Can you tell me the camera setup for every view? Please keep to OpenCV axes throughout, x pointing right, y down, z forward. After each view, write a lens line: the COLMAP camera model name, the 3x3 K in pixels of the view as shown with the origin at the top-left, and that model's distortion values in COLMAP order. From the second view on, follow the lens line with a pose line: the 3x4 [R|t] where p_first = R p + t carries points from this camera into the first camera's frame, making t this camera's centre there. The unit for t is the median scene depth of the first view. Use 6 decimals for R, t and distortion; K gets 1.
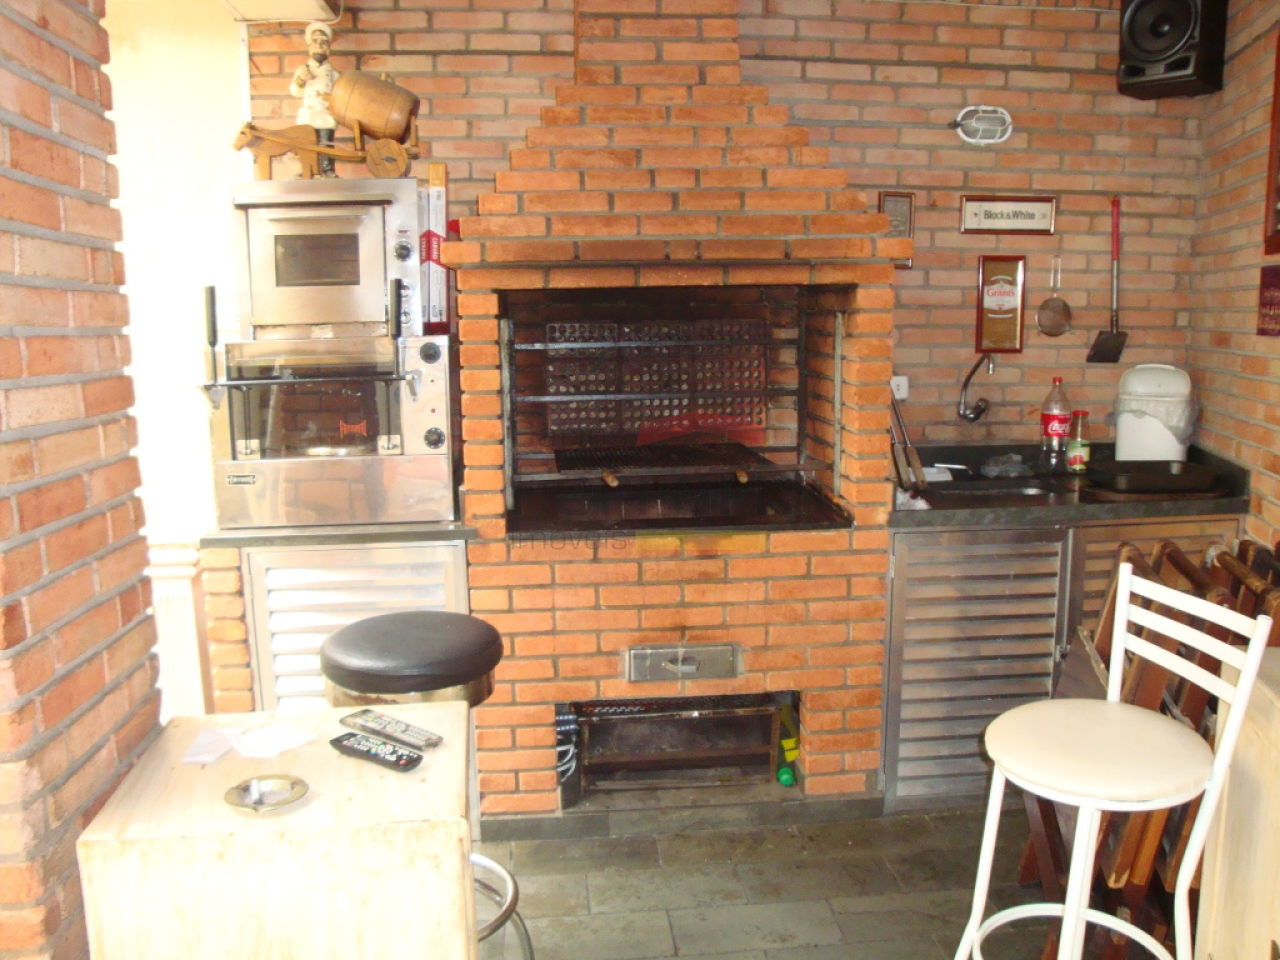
lens RADIAL K [[1072.6, 0, 642.0], [0, 1072.6, 483.4], [0, 0, 1]] dist [-0.147026, 0.095589]
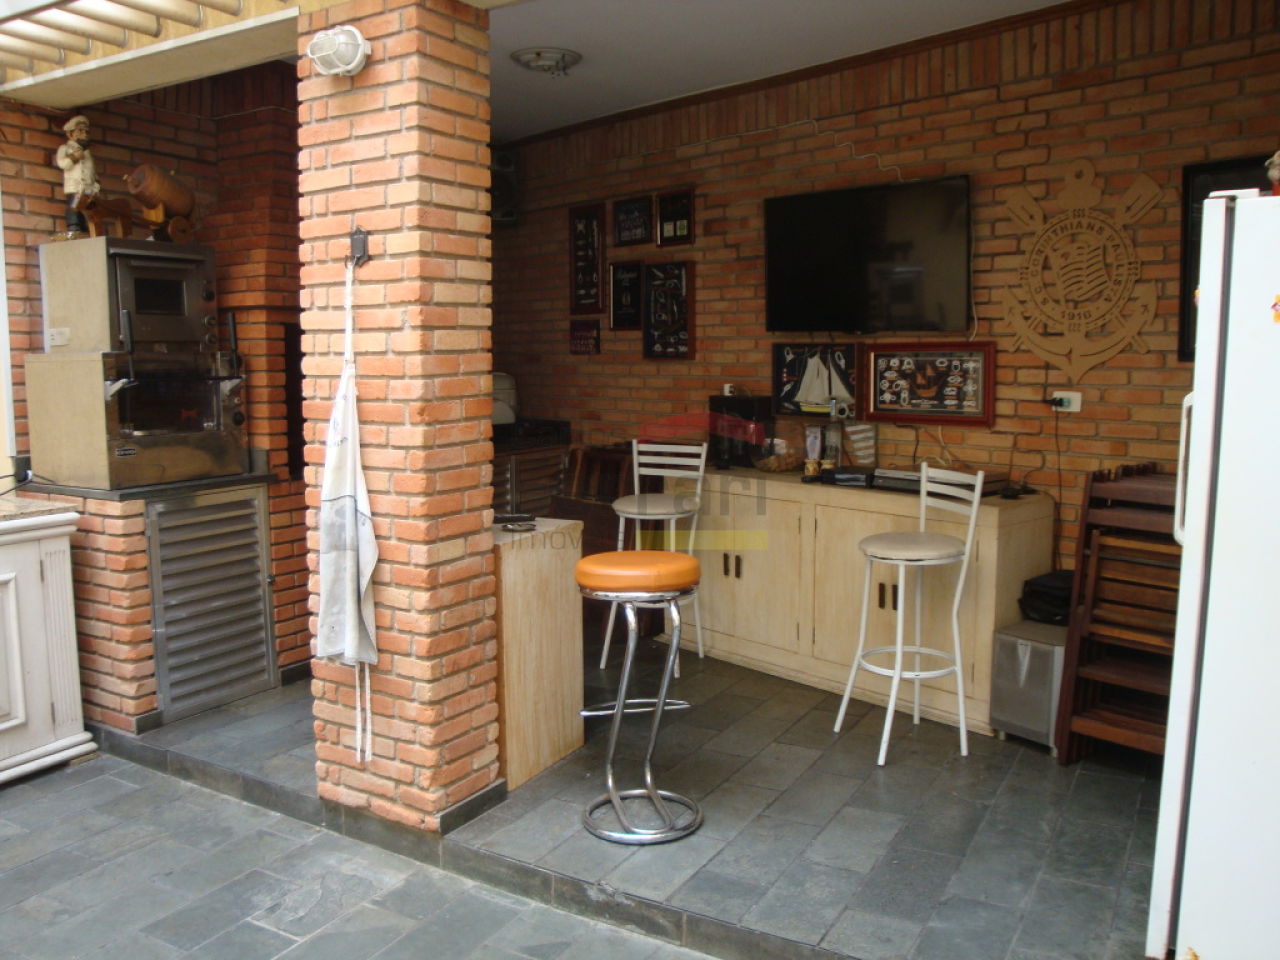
lens RADIAL K [[1072.6, 0, 637.2], [0, 1072.6, 487.3], [0, 0, 1]] dist [-0.147026, 0.095589]
pose [[0.571320, -0.085392, 0.816273, -1.116005], [0.124397, 0.992092, 0.016718, 0.101968], [-0.811245, 0.091990, 0.577424, -0.319162]]
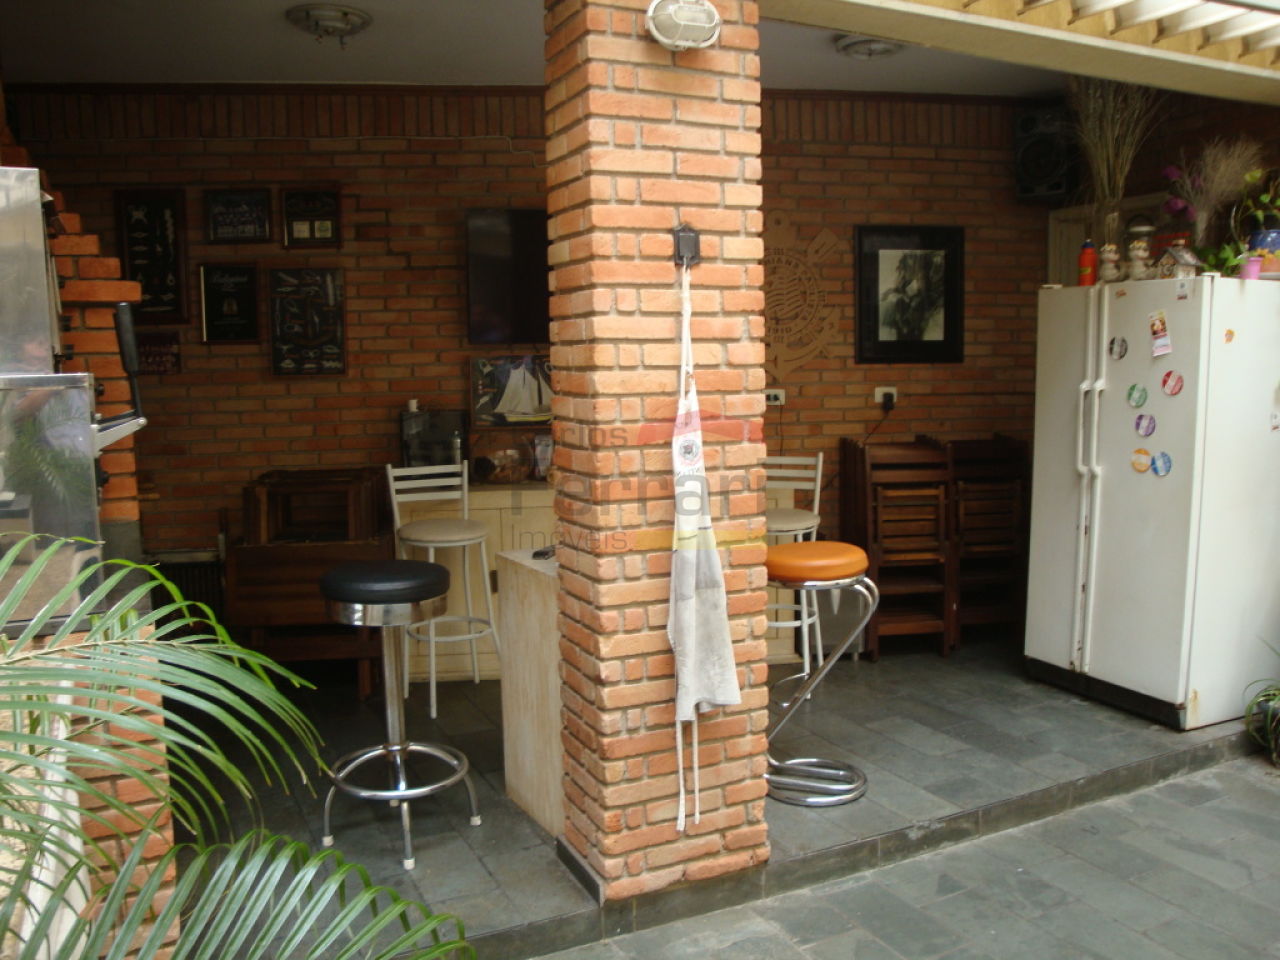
lens RADIAL K [[1072.6, 0, 645.6], [0, 1072.6, 491.6], [0, 0, 1]] dist [-0.147026, 0.095589]
pose [[-0.370231, -0.094077, 0.924164, -1.269399], [0.170312, 0.971121, 0.167086, -0.105684], [-0.913194, 0.219257, -0.343516, 0.894503]]
